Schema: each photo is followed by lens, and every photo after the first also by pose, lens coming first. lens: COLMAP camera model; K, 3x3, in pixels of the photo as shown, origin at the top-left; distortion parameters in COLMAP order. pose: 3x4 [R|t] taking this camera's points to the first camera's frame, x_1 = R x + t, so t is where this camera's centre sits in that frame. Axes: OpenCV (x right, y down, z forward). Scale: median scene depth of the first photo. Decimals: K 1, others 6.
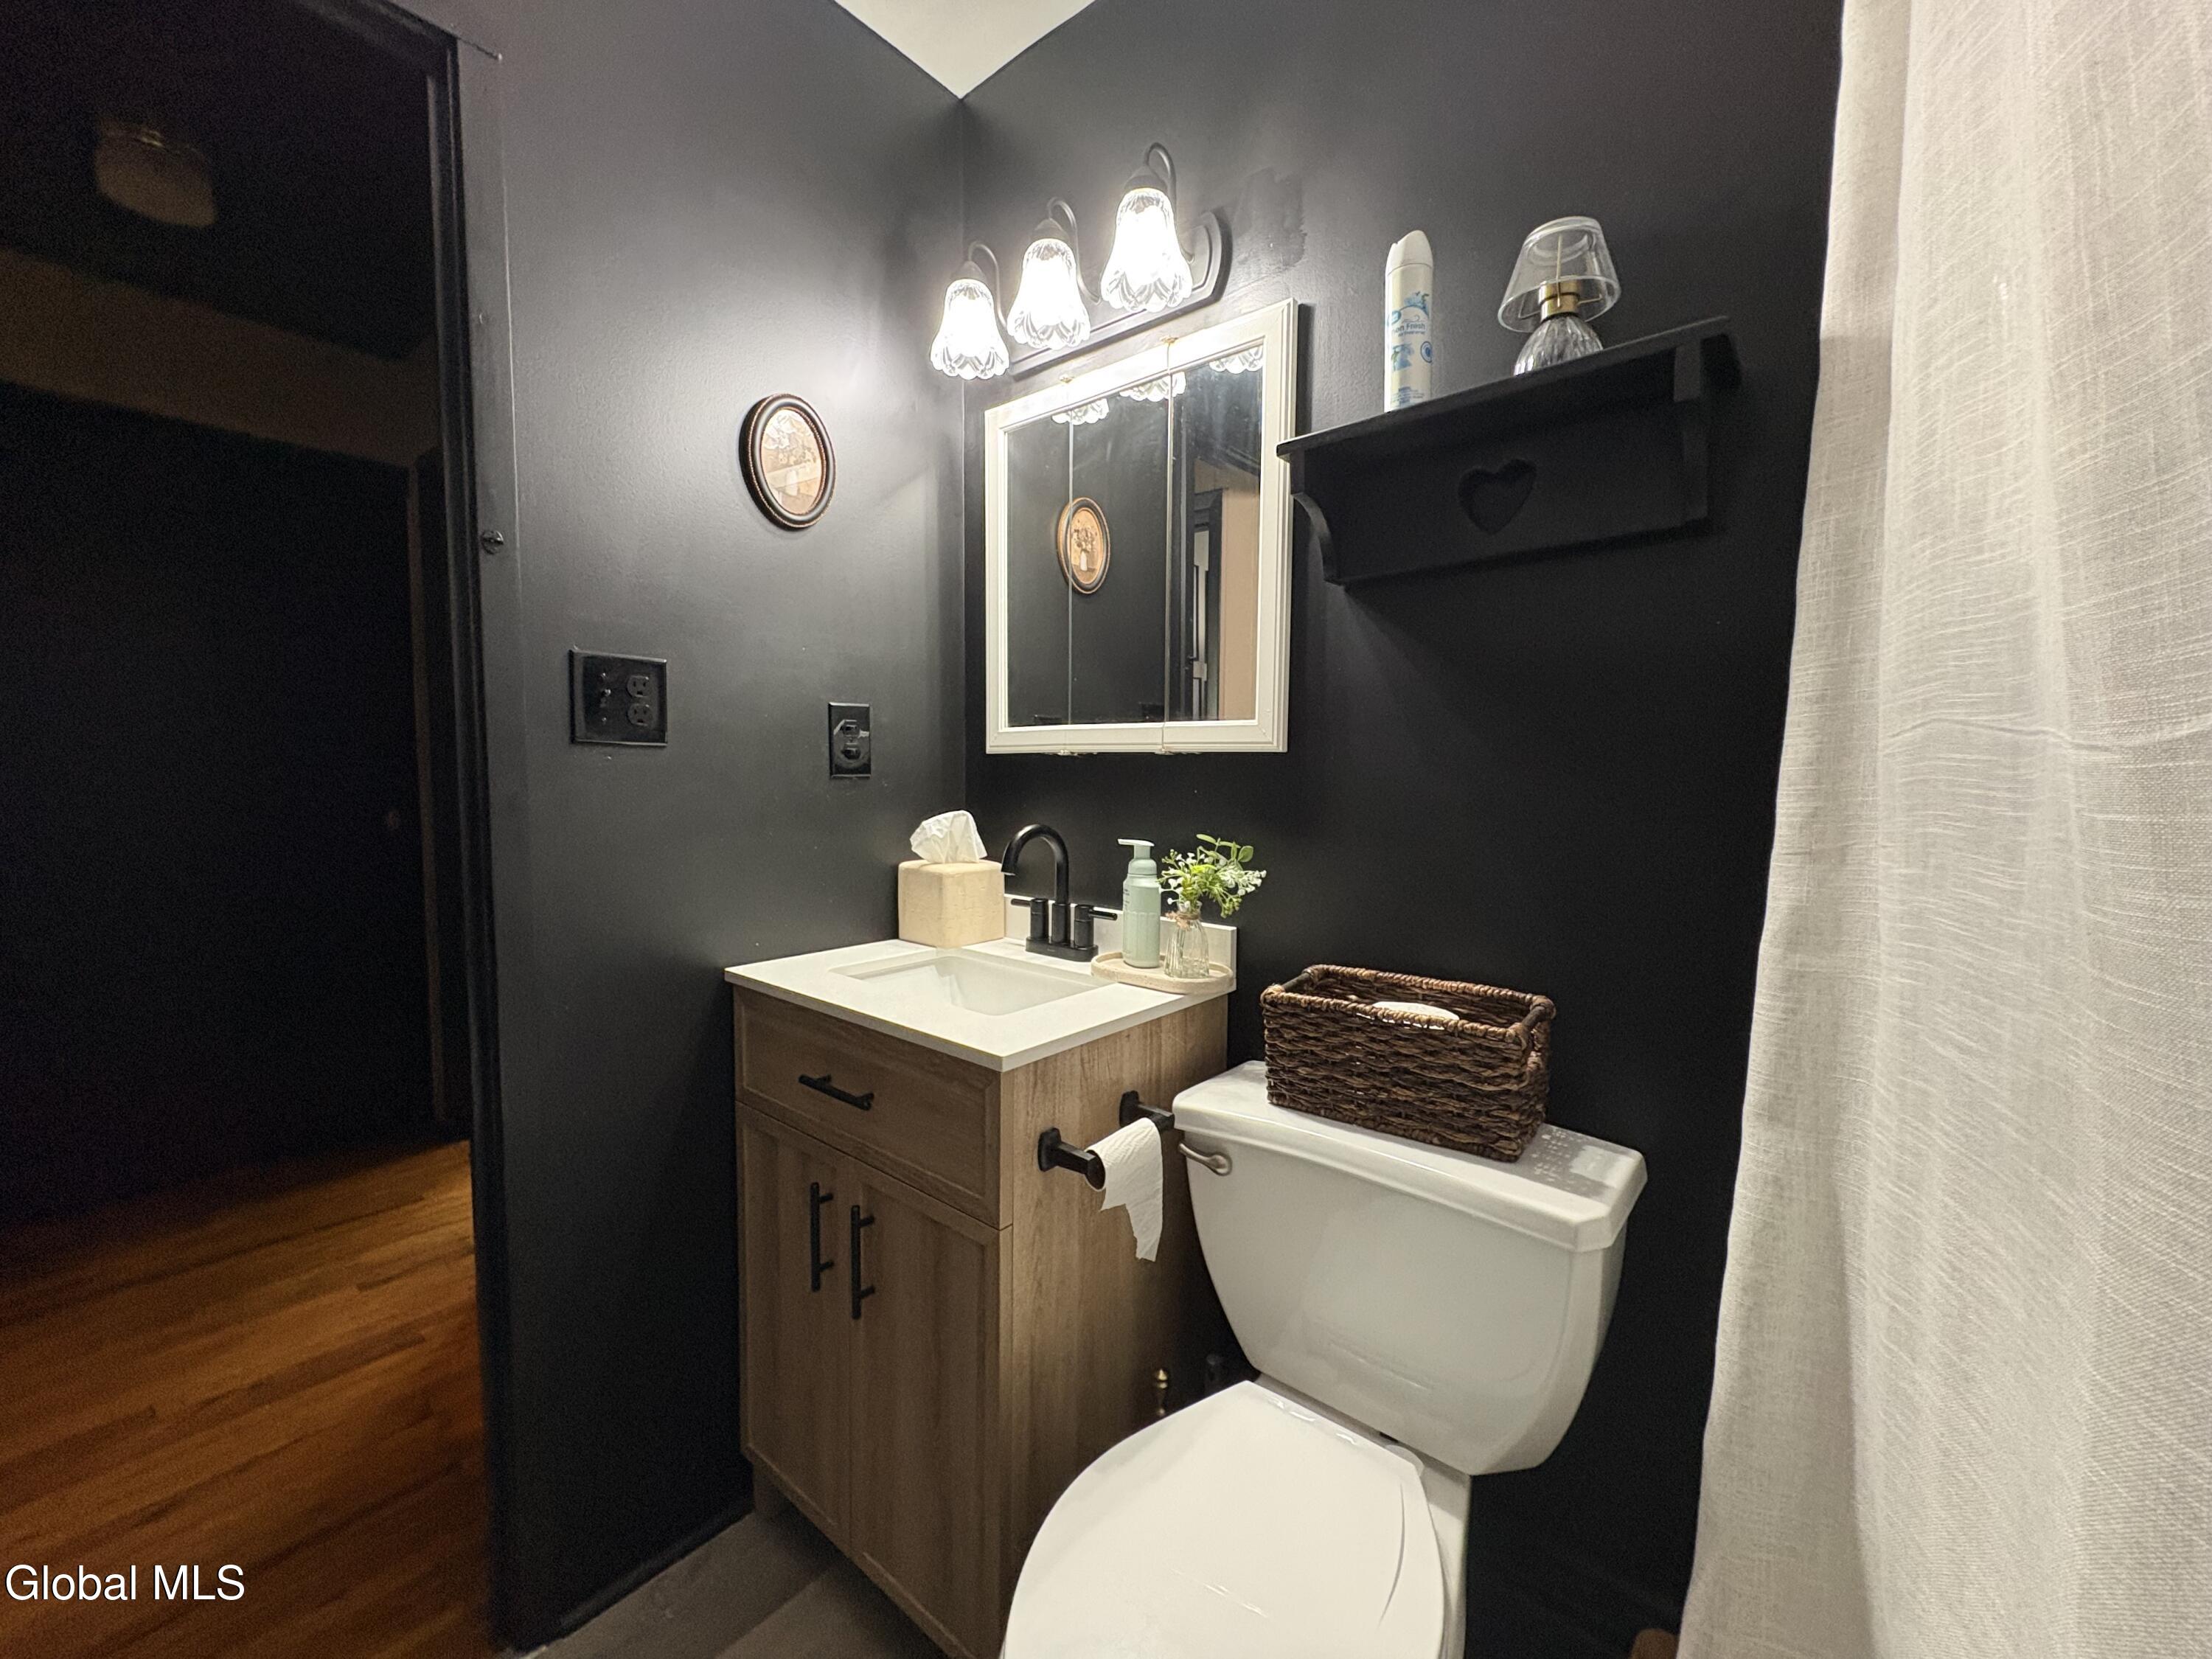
lens RADIAL K [[879.5, 0, 1106.0], [0, 879.5, 829.5], [0, 0, 1]] dist [0.000617, 0.000172]
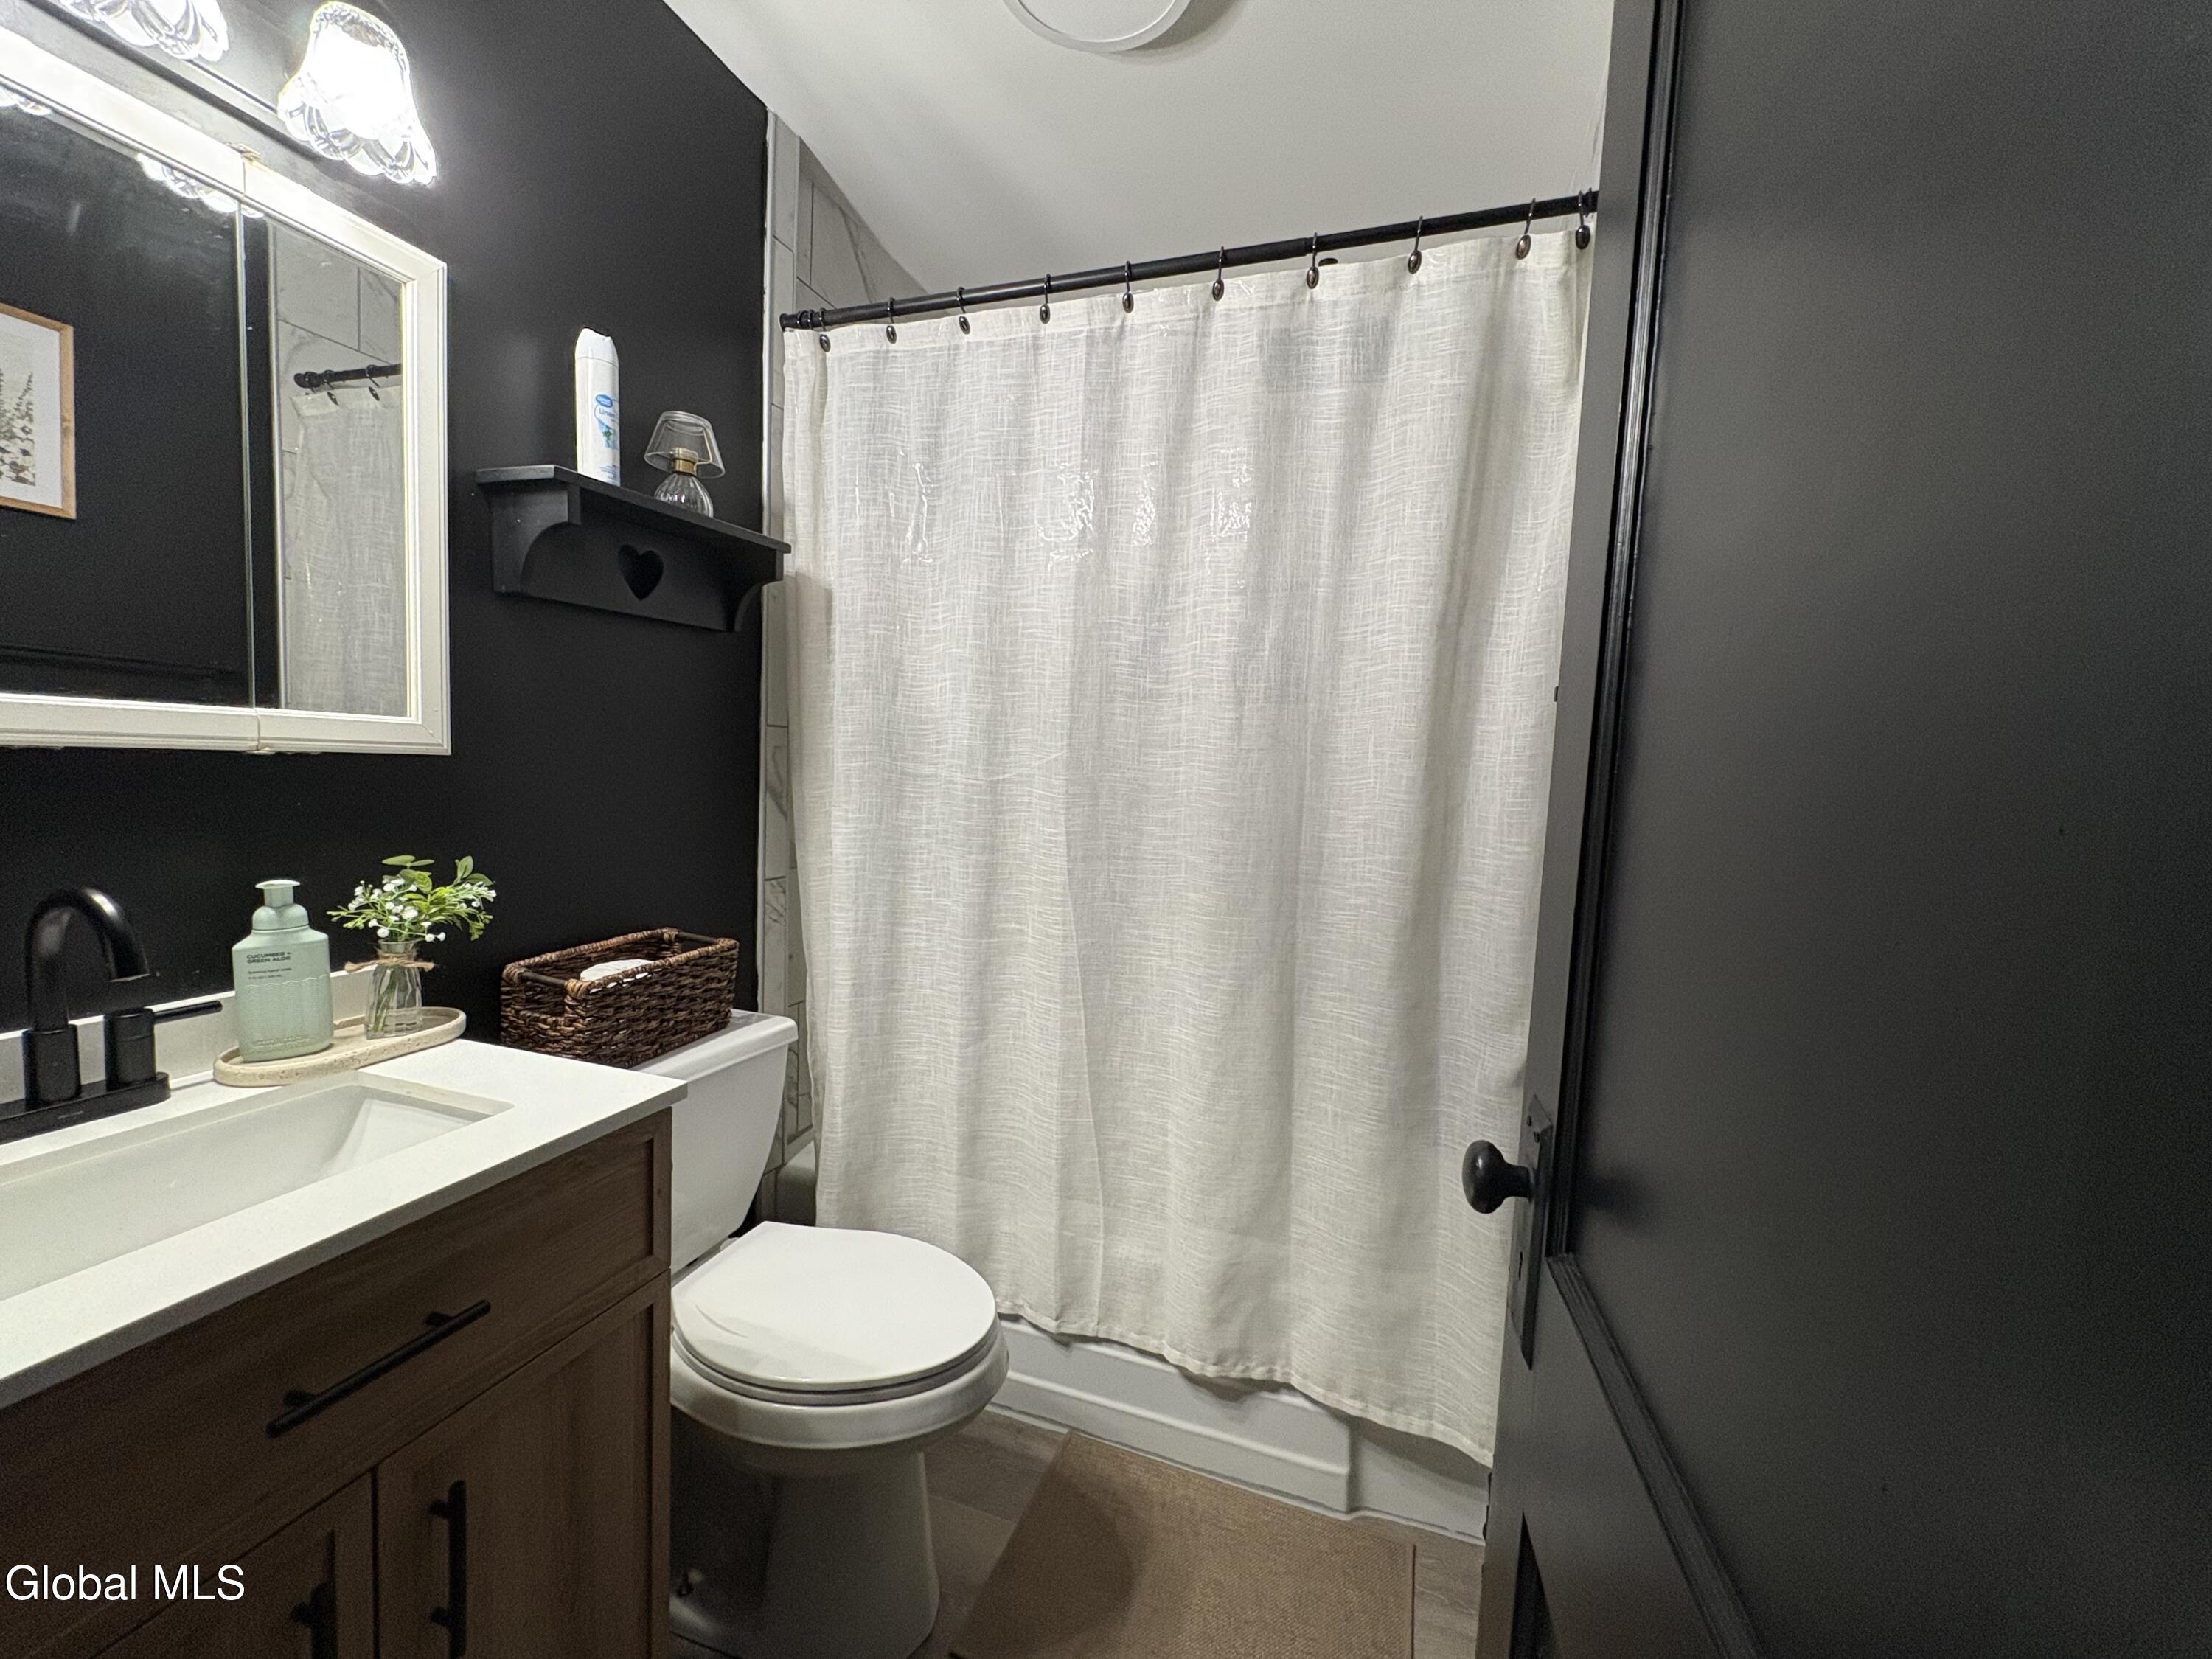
lens RADIAL K [[879.5, 0, 1106.0], [0, 879.5, 829.5], [0, 0, 1]] dist [0.000617, 0.000172]
pose [[-0.390011, -0.071357, 0.918041, -0.904202], [0.049666, 0.993911, 0.098354, -0.064850], [-0.919470, 0.083955, -0.384092, 0.709437]]
